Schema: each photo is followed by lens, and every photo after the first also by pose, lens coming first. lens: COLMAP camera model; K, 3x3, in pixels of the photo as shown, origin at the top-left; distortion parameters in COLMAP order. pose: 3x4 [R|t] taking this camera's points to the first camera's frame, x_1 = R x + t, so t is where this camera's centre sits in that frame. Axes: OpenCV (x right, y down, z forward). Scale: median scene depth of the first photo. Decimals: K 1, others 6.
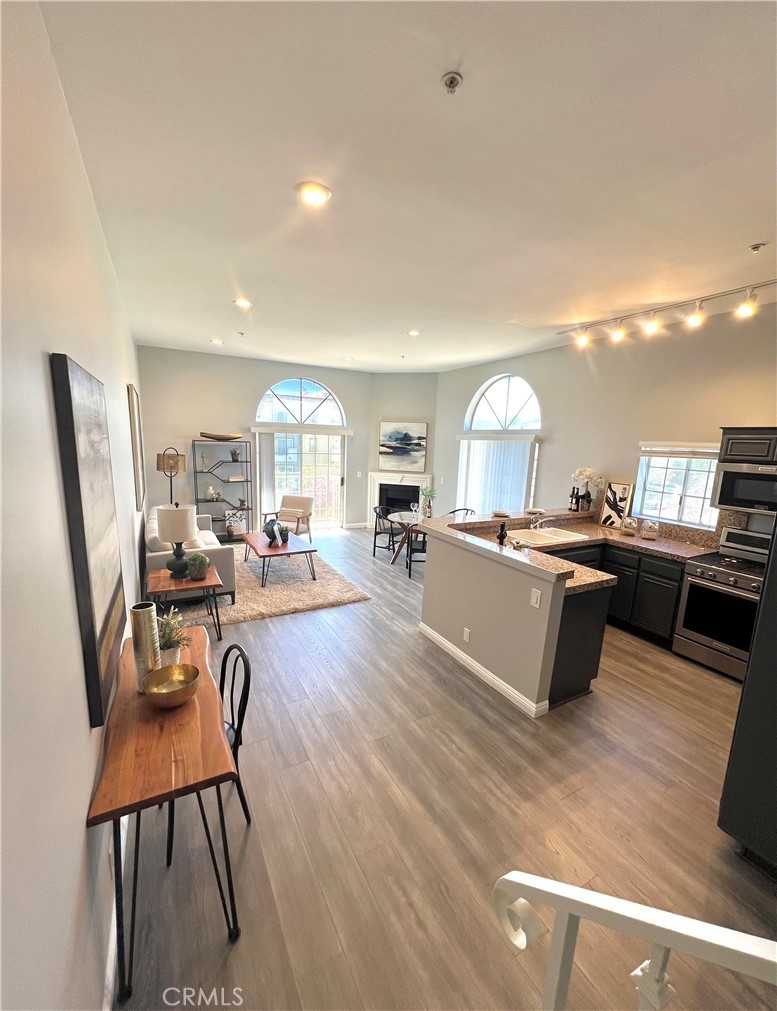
lens RADIAL K [[414.6, 0, 390.2], [0, 414.6, 517.2], [0, 0, 1]] dist [-0.004696, 0.000546]
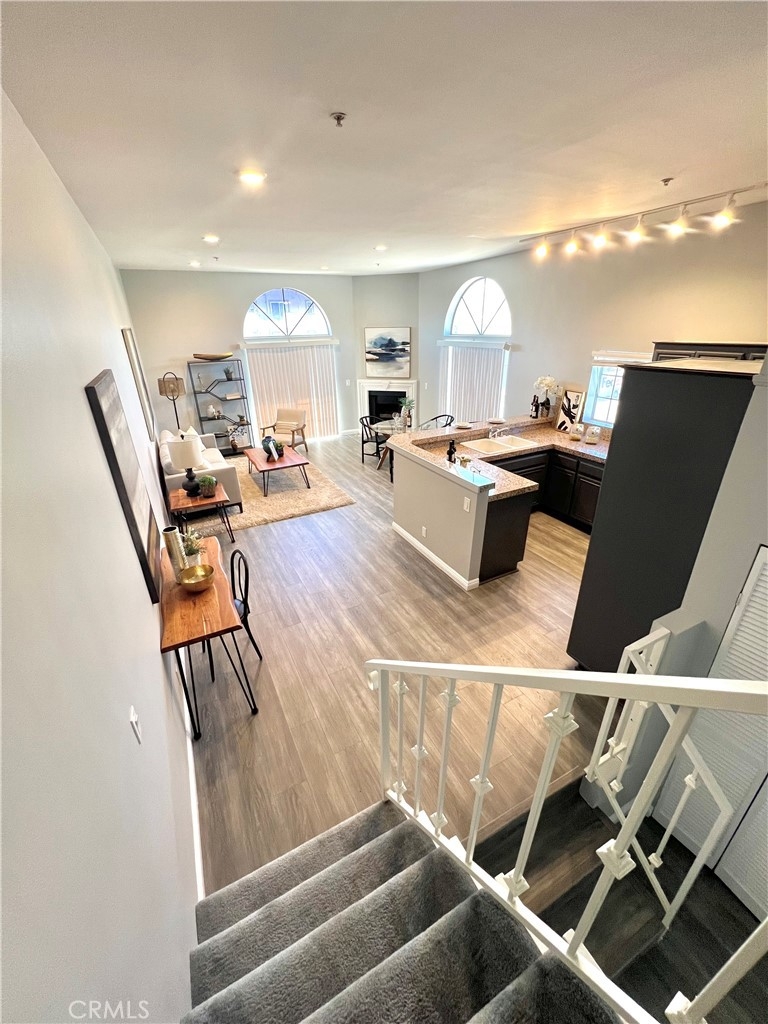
lens RADIAL K [[409.4, 0, 385.8], [0, 409.4, 510.7], [0, 0, 1]] dist [-0.003972, 0.000903]
pose [[0.998285, -0.040516, -0.042246, 0.081798], [0.049558, 0.969089, 0.241683, -0.056291], [0.031148, -0.243362, 0.969435, -0.129955]]
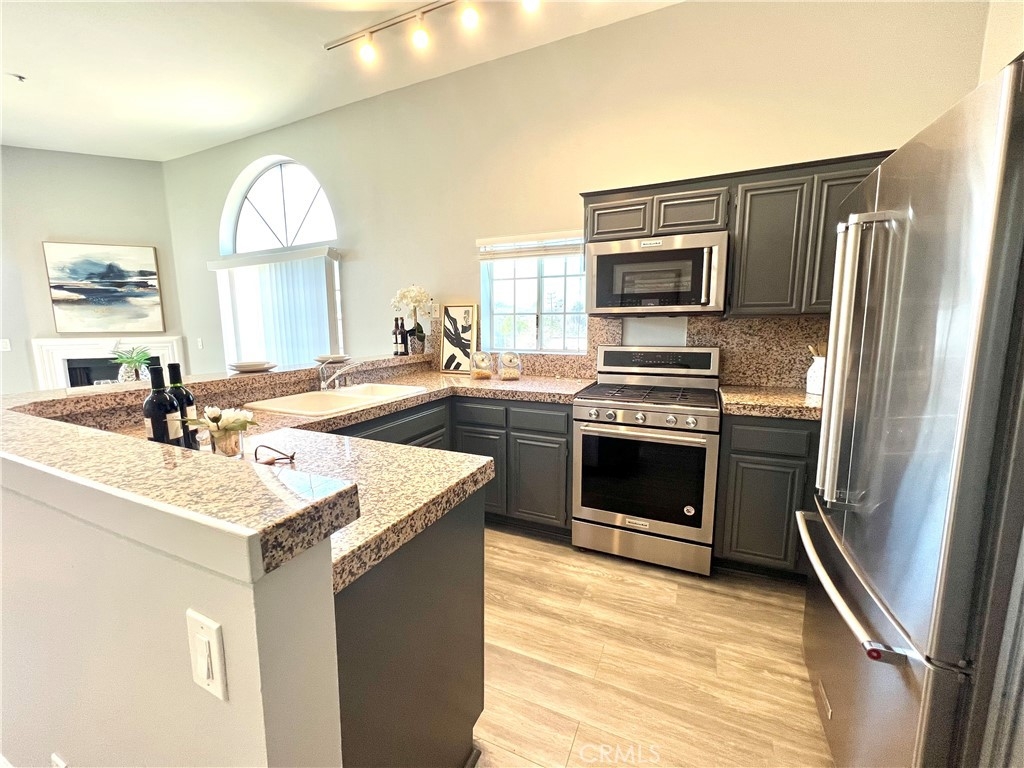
lens RADIAL K [[409.4, 0, 509.9], [0, 409.4, 383.8], [0, 0, 1]] dist [-0.003972, 0.000903]
pose [[0.801215, -0.126212, 0.584914, 0.199020], [0.144289, 0.989409, 0.015846, 0.041010], [-0.580719, 0.071700, 0.810940, 0.389117]]
